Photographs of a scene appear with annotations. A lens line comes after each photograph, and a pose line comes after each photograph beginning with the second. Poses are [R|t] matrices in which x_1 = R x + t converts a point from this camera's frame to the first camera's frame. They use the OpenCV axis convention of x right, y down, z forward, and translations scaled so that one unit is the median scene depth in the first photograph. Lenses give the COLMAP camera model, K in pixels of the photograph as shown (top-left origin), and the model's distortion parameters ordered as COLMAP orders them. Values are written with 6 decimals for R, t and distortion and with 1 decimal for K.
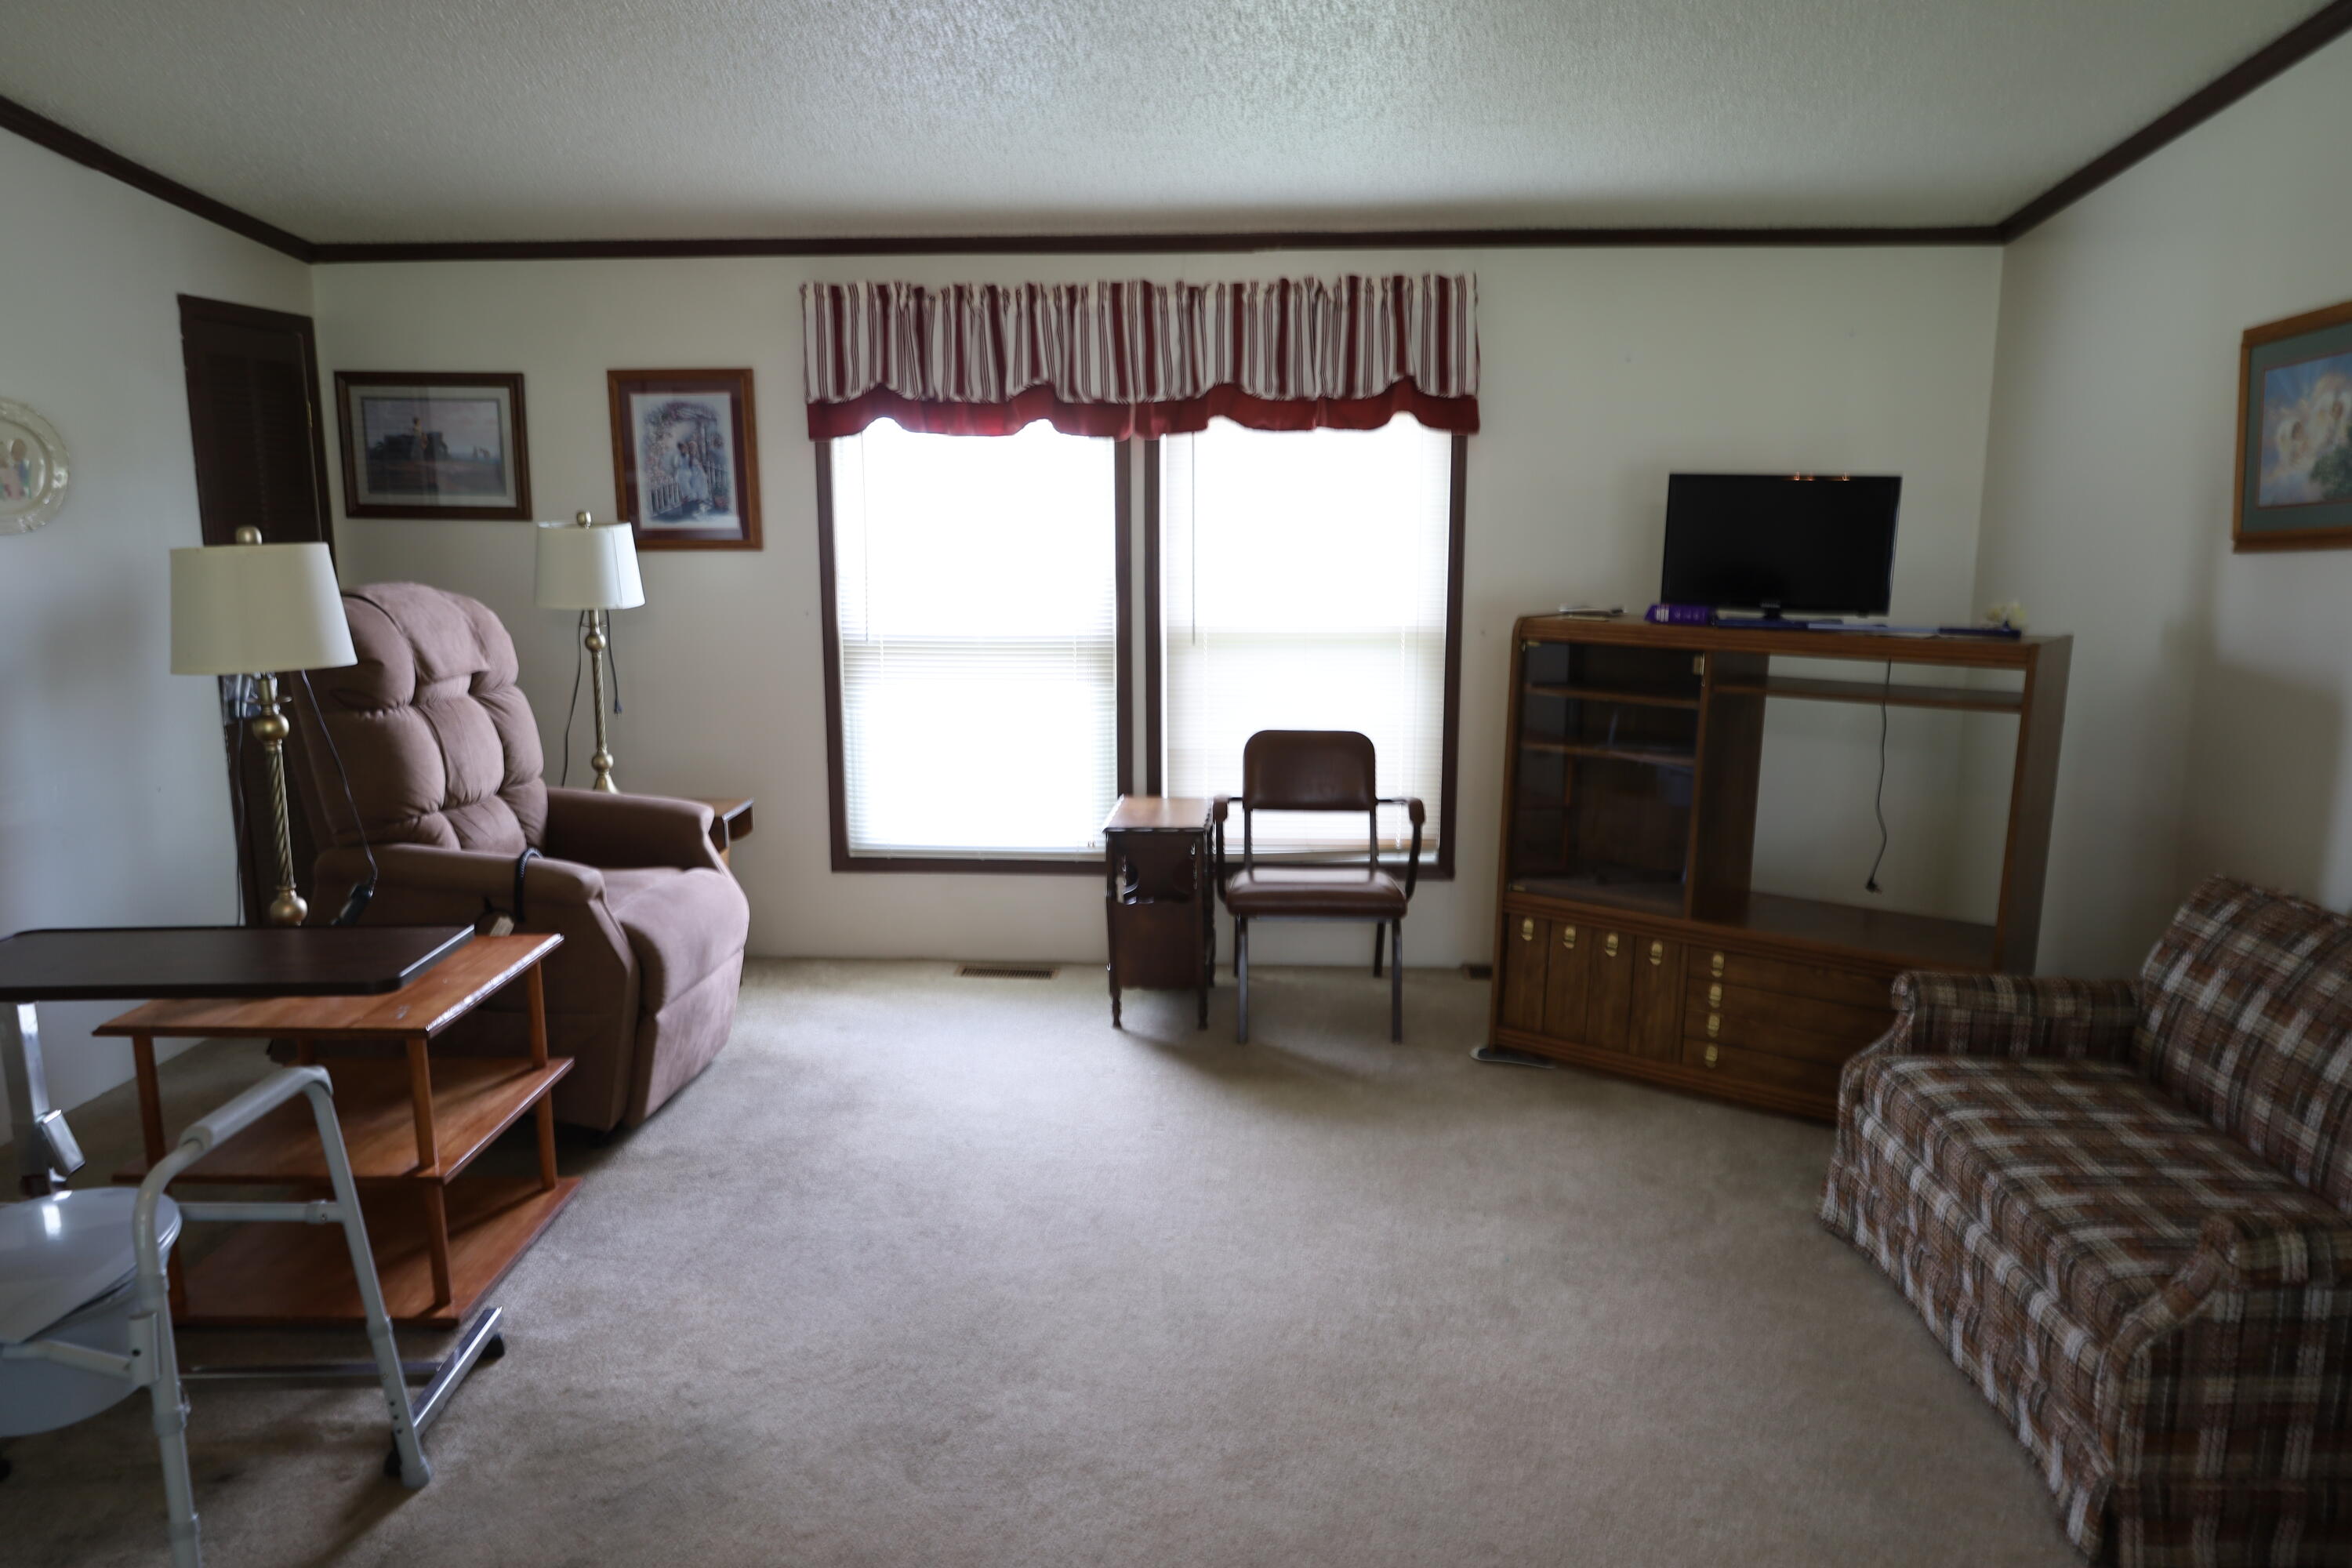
lens RADIAL K [[1598.6, 0, 1180.1], [0, 1598.6, 794.7], [0, 0, 1]] dist [-0.012377, -0.000168]
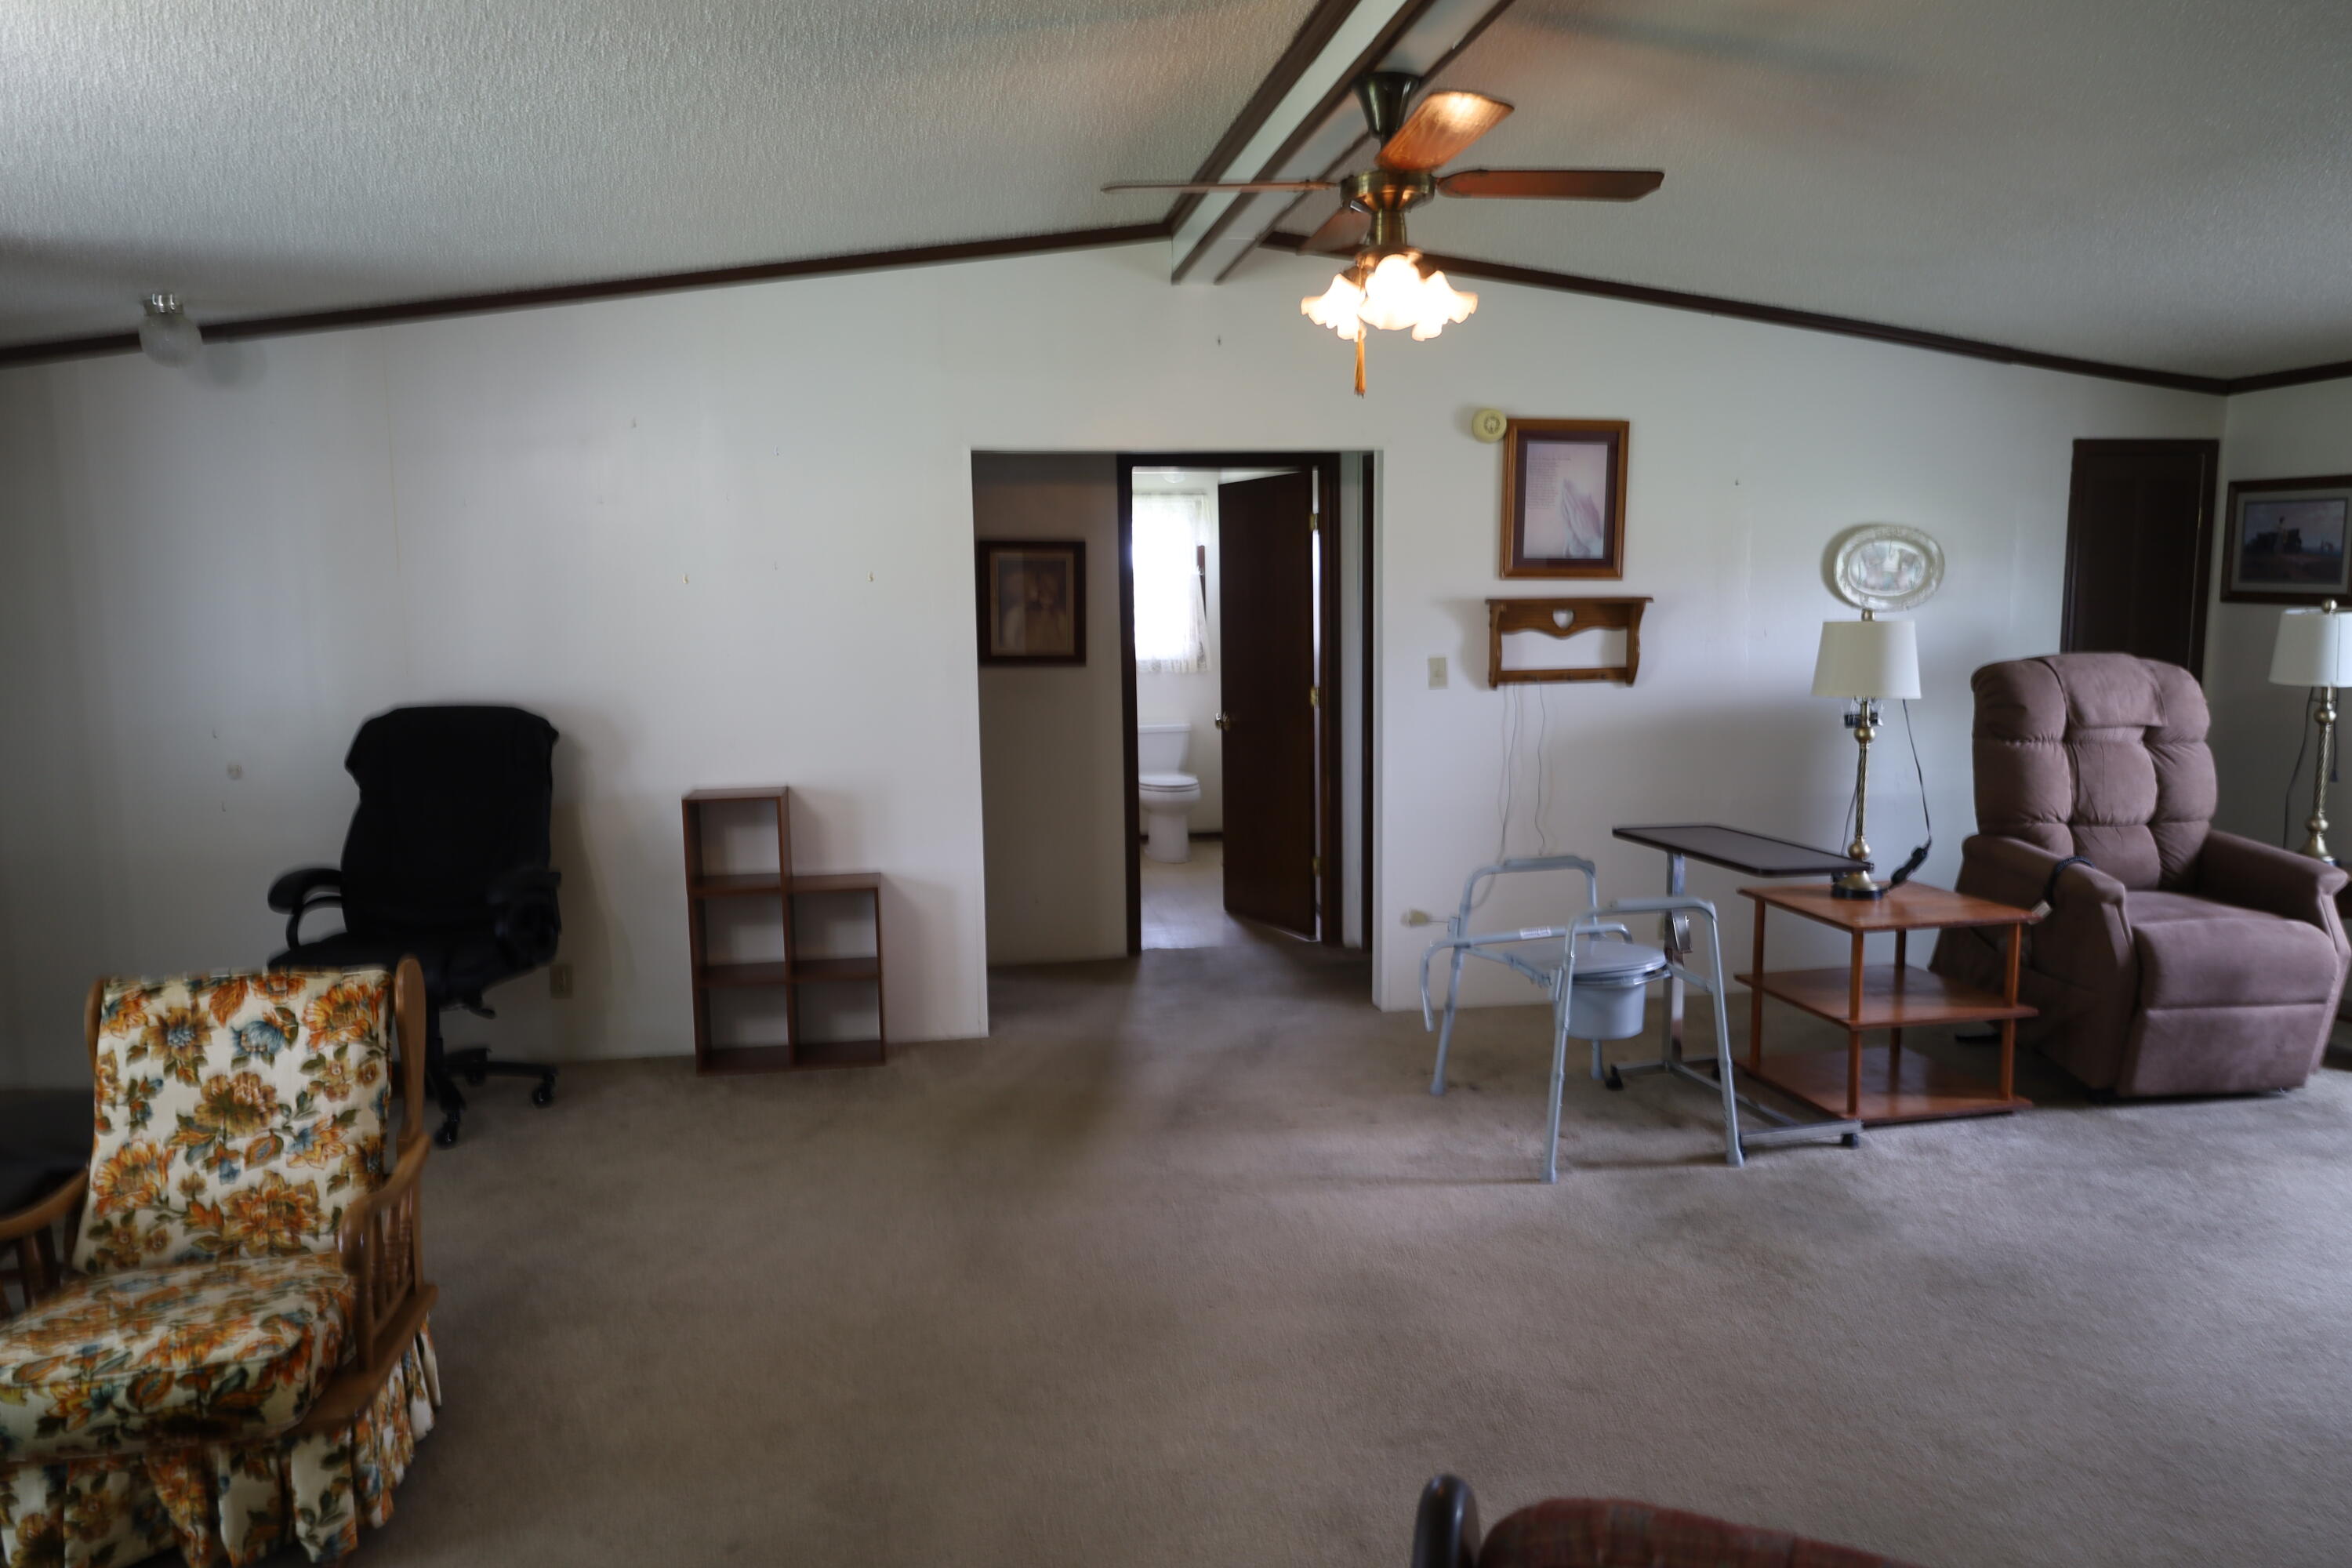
lens RADIAL K [[1598.6, 0, 1180.1], [0, 1598.6, 794.7], [0, 0, 1]] dist [-0.012377, -0.000168]
pose [[0.214809, 0.126920, -0.968374, 0.597979], [-0.169673, 0.981292, 0.090976, -0.008172], [0.961805, 0.144764, 0.232325, -0.018136]]
